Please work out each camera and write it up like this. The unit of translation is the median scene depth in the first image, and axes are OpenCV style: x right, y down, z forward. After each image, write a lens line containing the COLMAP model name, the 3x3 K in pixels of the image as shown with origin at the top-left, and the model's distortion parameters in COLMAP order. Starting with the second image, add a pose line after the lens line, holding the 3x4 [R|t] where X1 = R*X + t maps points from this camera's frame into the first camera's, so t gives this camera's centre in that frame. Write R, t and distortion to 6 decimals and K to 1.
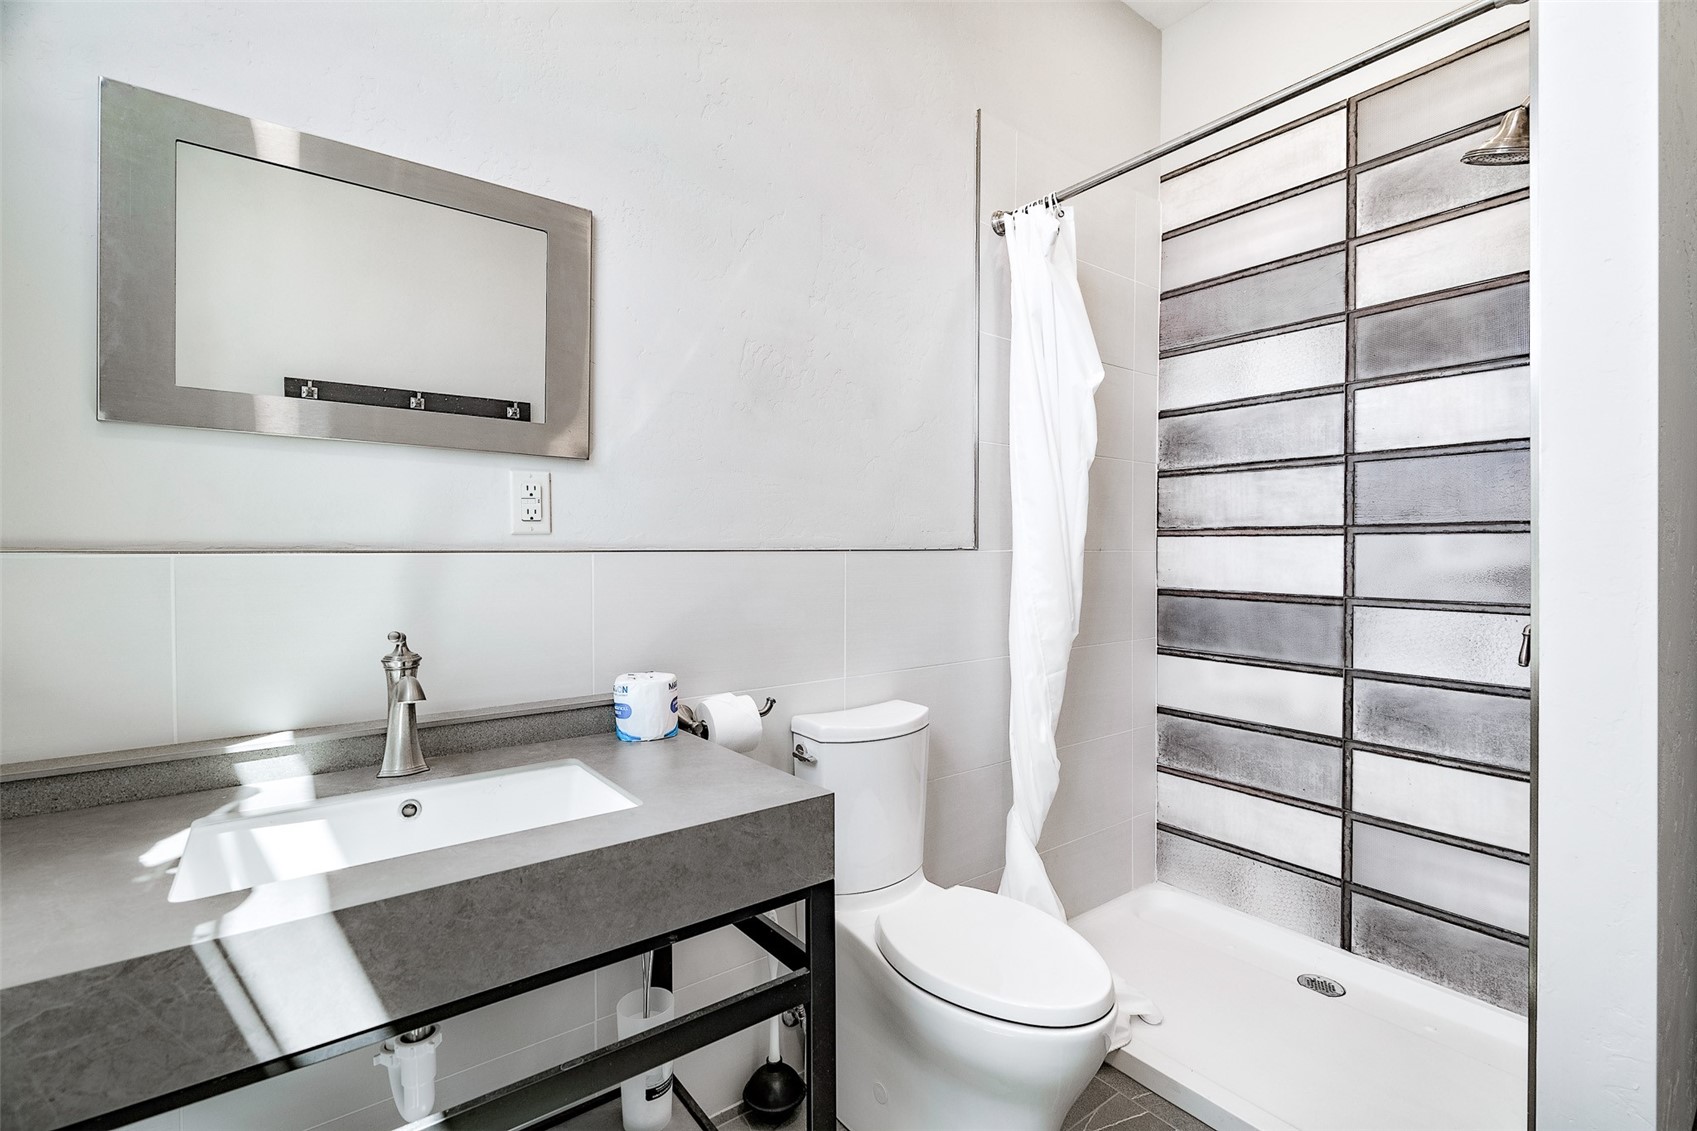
lens RADIAL K [[767.8, 0, 853.8], [0, 767.8, 551.7], [0, 0, 1]] dist [-0.004565, -0.000138]
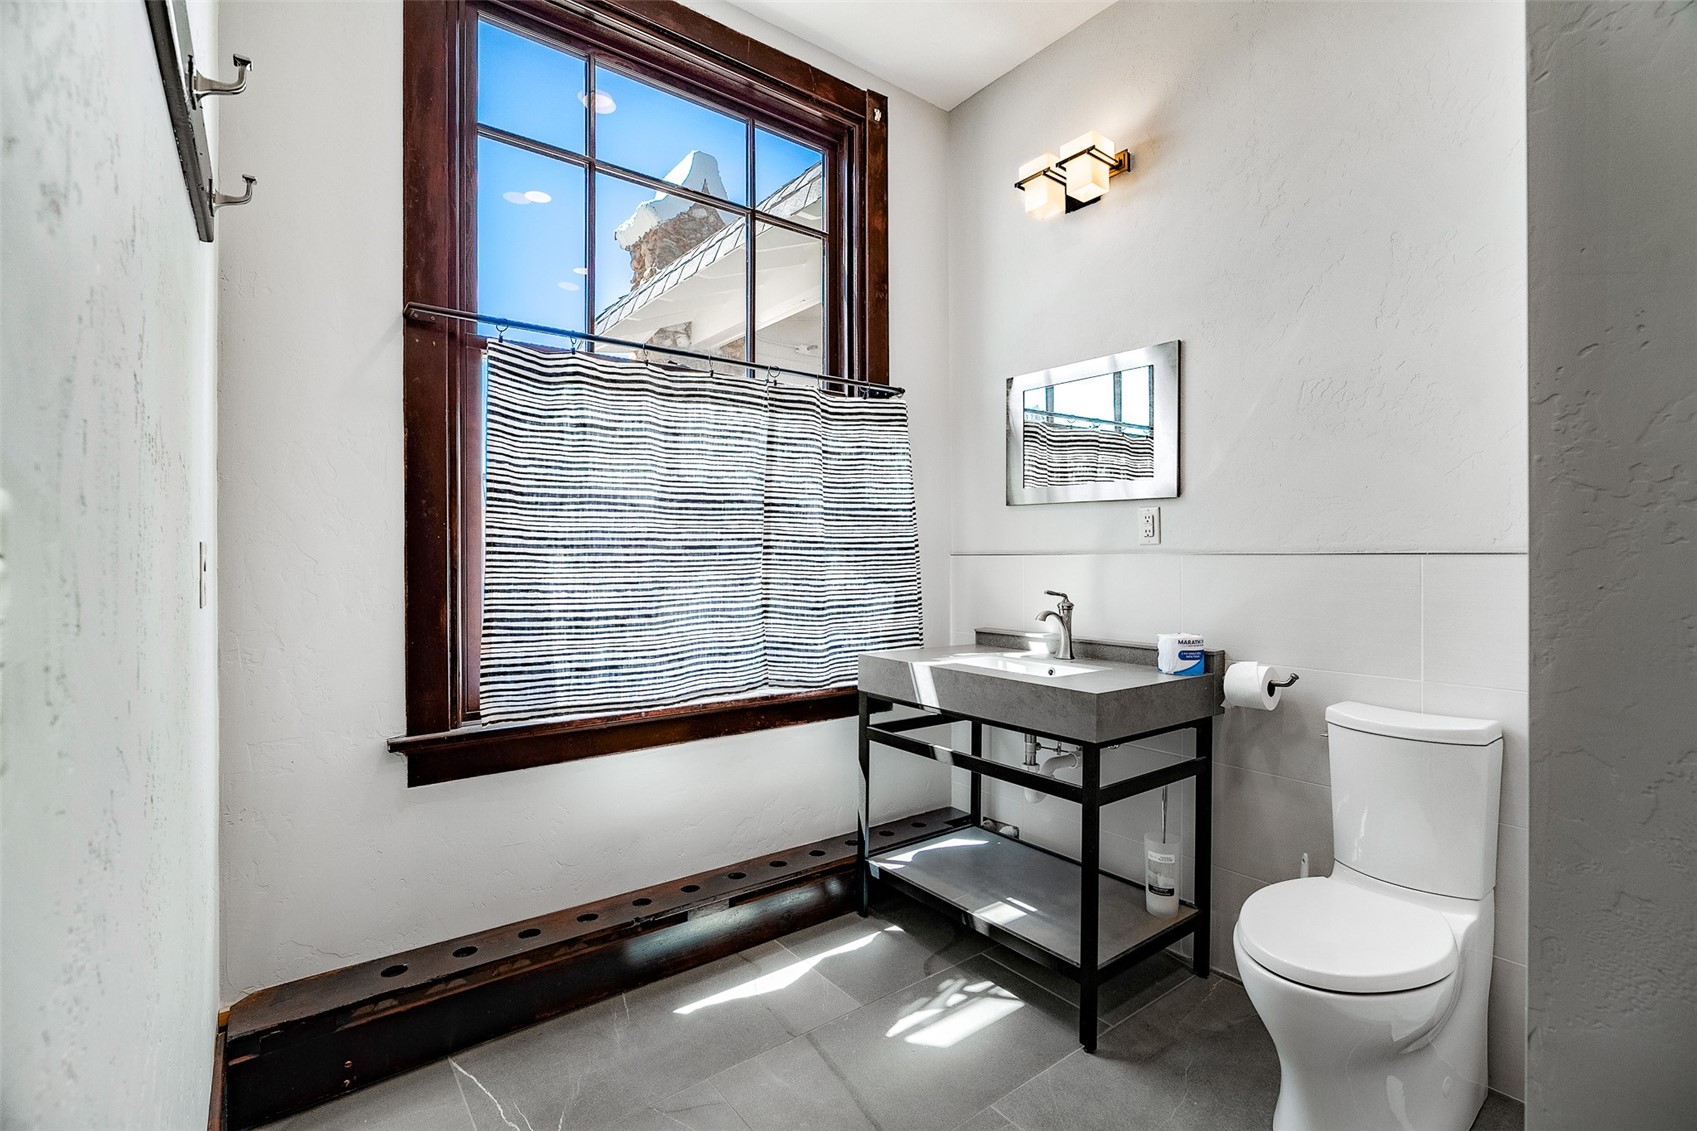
lens RADIAL K [[767.8, 0, 853.8], [0, 767.8, 551.7], [0, 0, 1]] dist [-0.004565, -0.000138]
pose [[0.002567, -0.002722, -0.999993, 1.597652], [-0.001466, 0.999995, -0.002725, -0.001897], [0.999996, 0.001473, 0.002563, 0.419558]]
